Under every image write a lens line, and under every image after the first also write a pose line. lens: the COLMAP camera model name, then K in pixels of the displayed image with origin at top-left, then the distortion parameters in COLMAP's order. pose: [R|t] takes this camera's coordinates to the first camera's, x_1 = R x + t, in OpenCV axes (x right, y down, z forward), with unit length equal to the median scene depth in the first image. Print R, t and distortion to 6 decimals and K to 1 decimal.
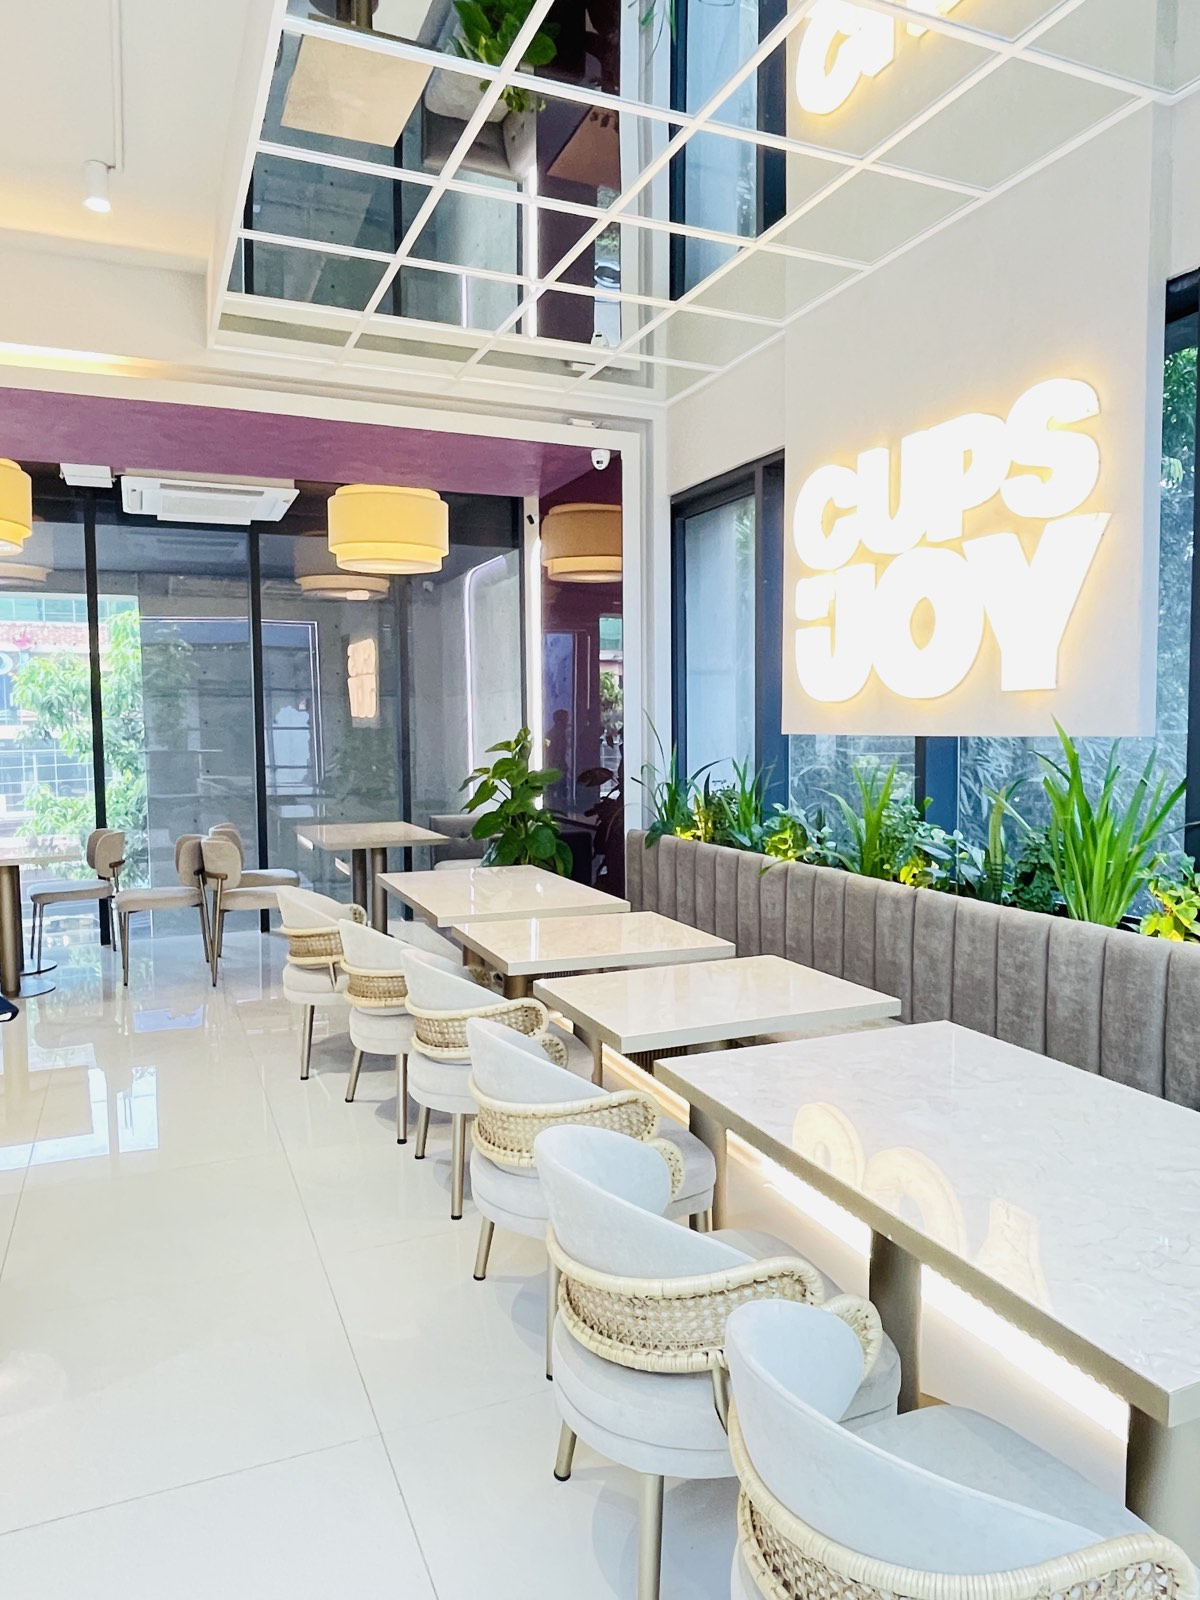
lens RADIAL K [[1071.4, 0, 608.3], [0, 1071.4, 802.4], [0, 0, 1]] dist [0.007171, -0.021631]
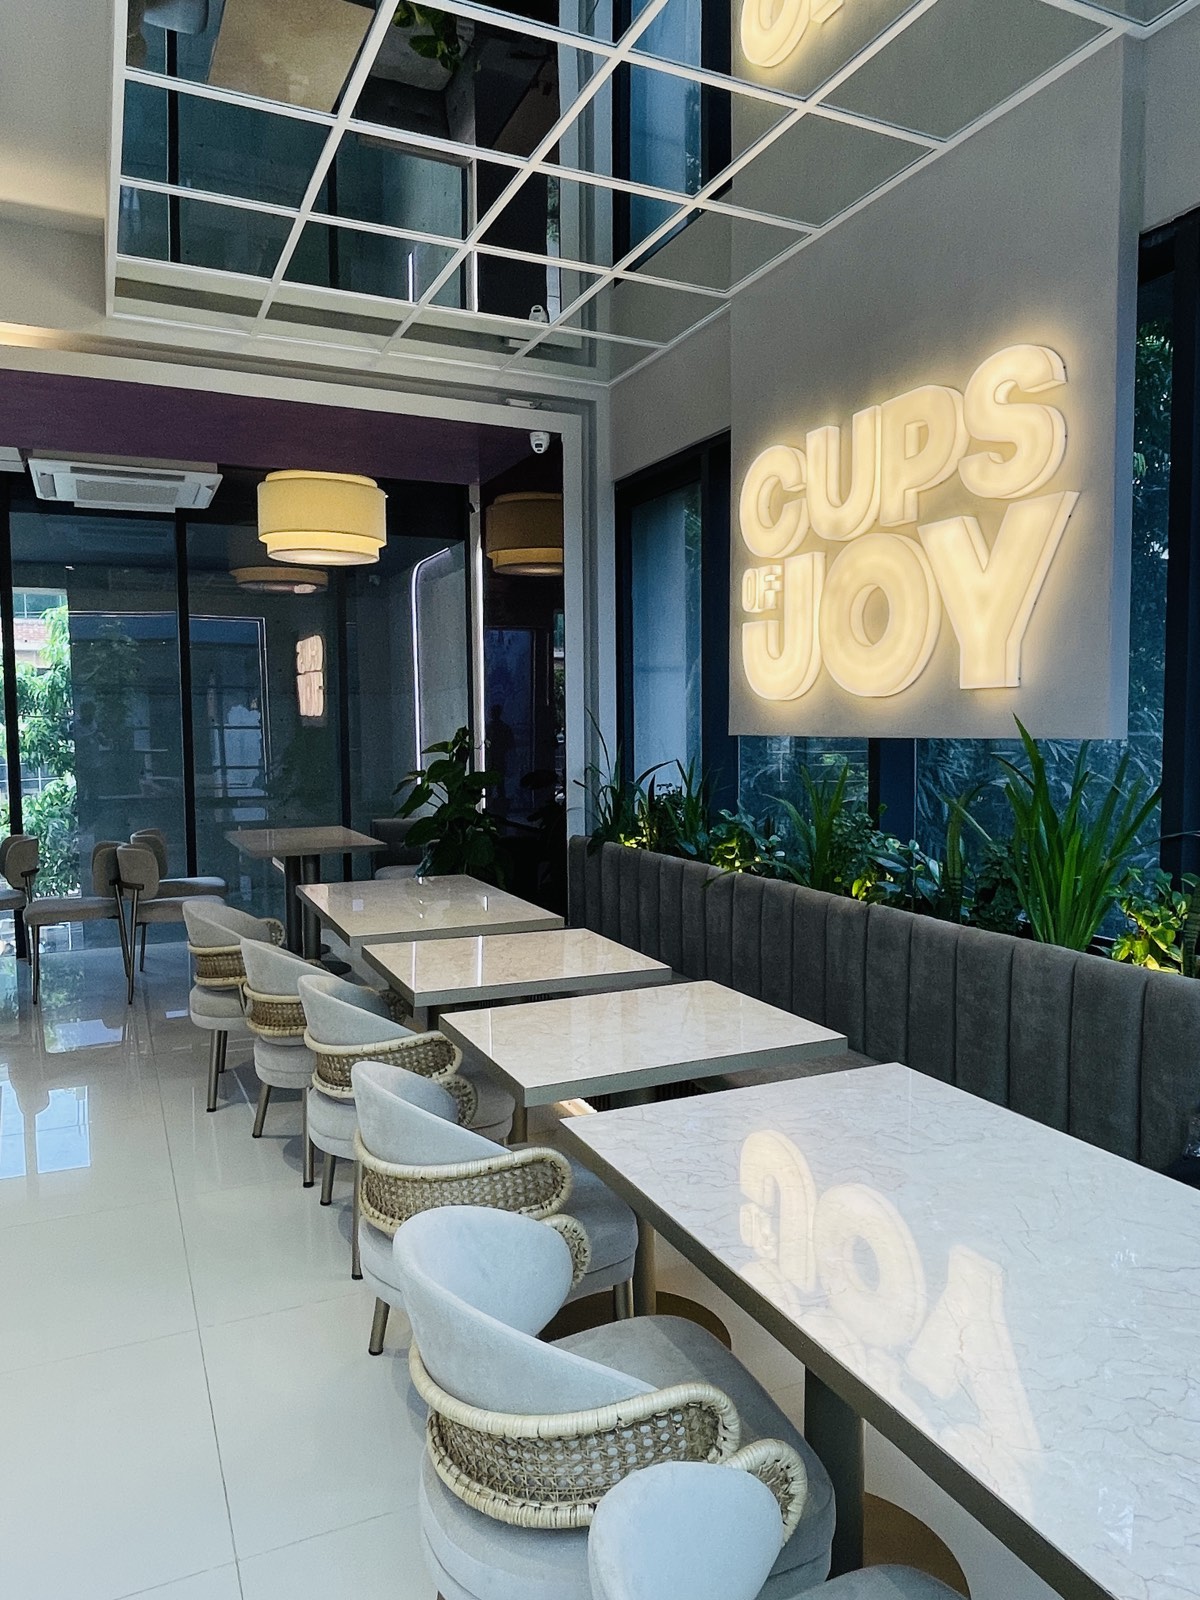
lens RADIAL K [[1071.4, 0, 606.0], [0, 1071.4, 800.8], [0, 0, 1]] dist [0.007171, -0.021631]
pose [[0.999609, -0.002127, 0.027882, 0.029140], [0.002119, 0.999998, 0.000321, -0.007054], [-0.027883, -0.000261, 0.999611, 0.070274]]
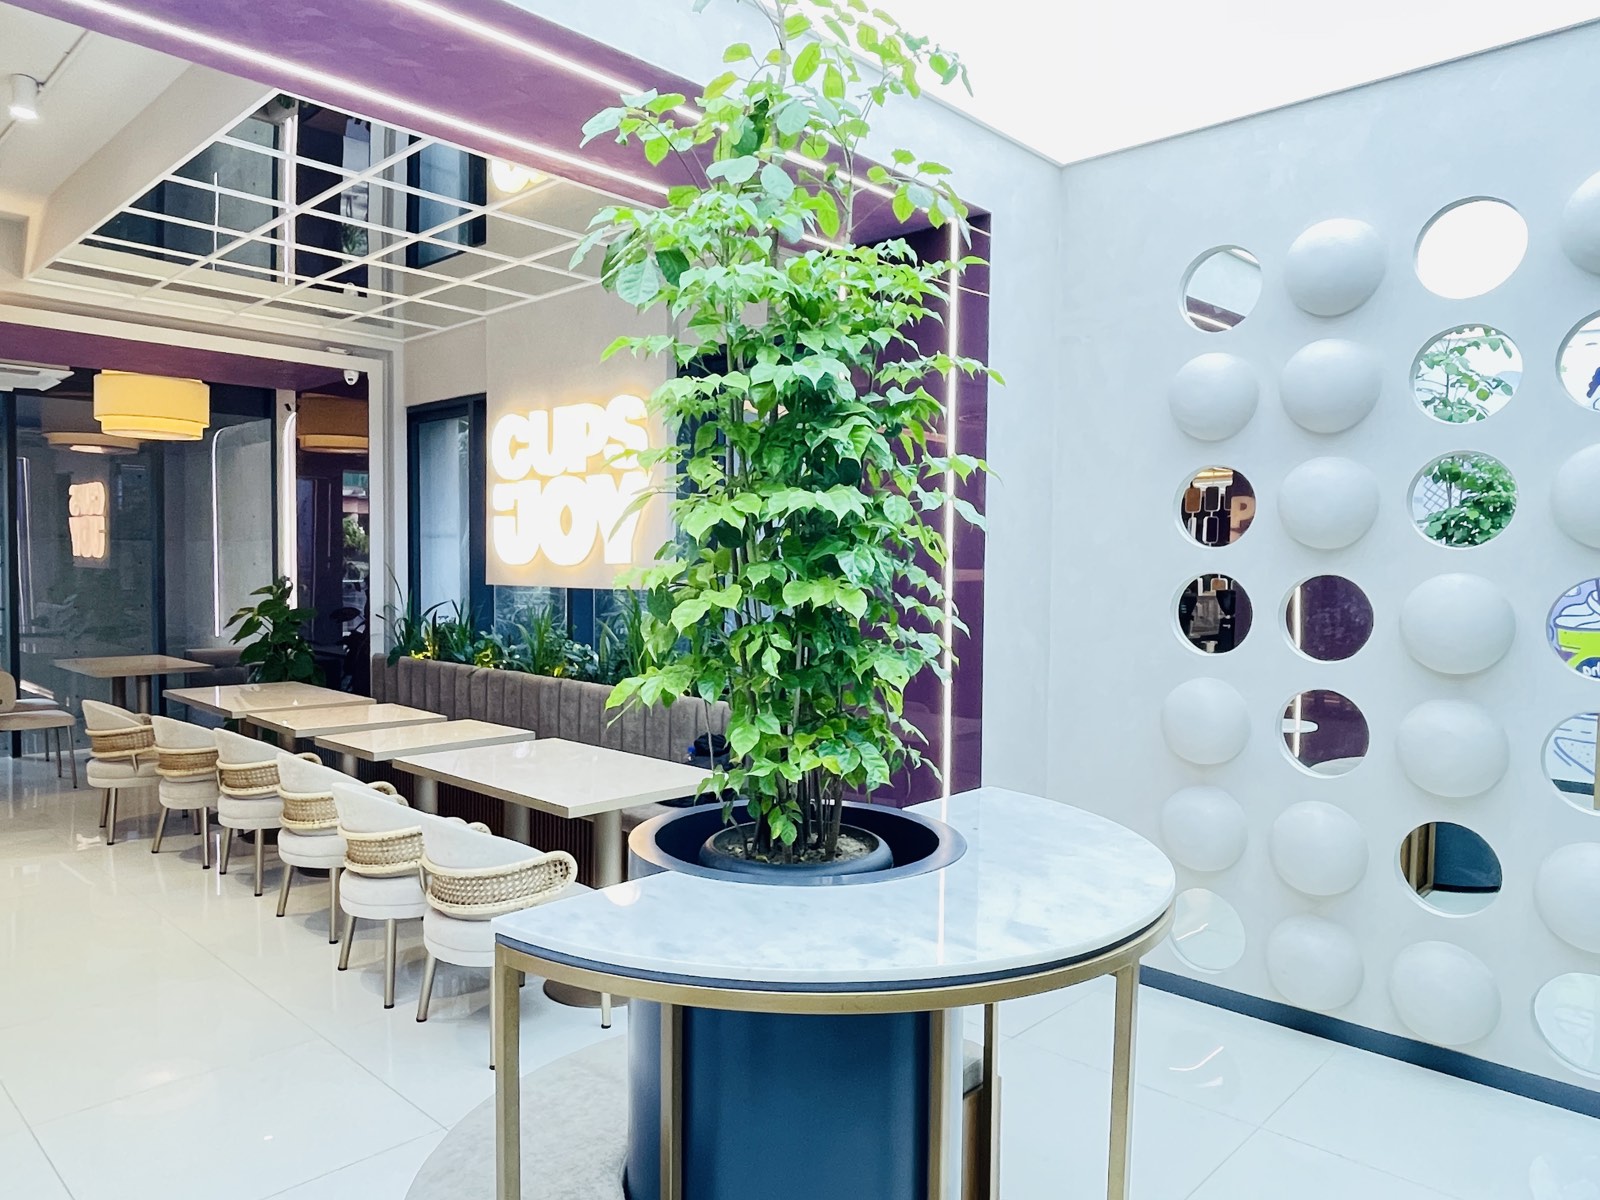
lens RADIAL K [[1071.4, 0, 800.1], [0, 1071.4, 600.9], [0, 0, 1]] dist [0.007171, -0.021631]
pose [[0.919979, 0.001349, 0.391965, -0.019558], [0.013488, 0.999293, -0.035095, 0.017132], [-0.391735, 0.037574, 0.919311, -0.536534]]
